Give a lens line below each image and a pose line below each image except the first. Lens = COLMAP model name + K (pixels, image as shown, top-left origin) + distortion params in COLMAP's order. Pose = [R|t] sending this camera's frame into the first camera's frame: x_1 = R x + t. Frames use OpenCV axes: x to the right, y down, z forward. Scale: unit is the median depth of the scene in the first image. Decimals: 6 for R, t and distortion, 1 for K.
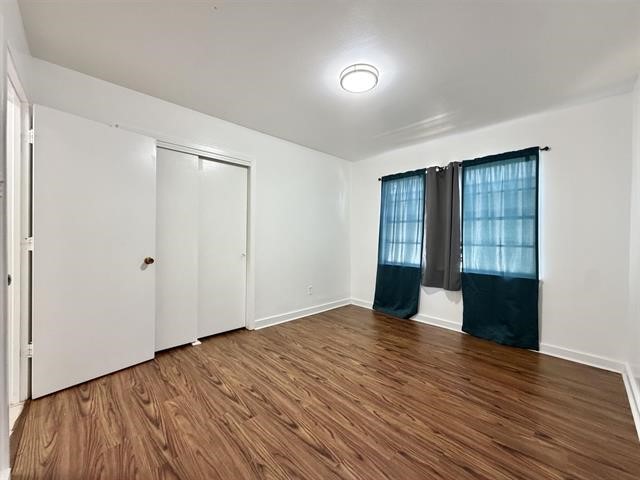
lens RADIAL K [[256.1, 0, 319.4], [0, 256.1, 238.5], [0, 0, 1]] dist [0.000096, -0.000033]
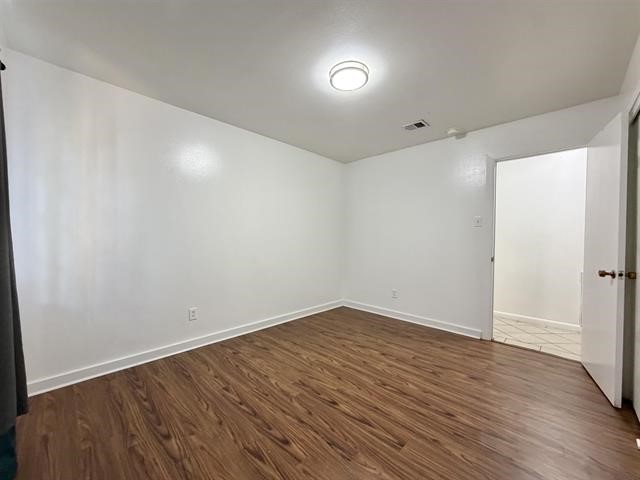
lens RADIAL K [[256.1, 0, 320.7], [0, 256.1, 238.5], [0, 0, 1]] dist [0.000096, -0.000033]
pose [[-0.999221, -0.020062, -0.033973, 0.287857], [-0.020424, 0.999738, 0.010353, -0.013219], [0.033757, 0.011039, -0.999369, 2.027181]]
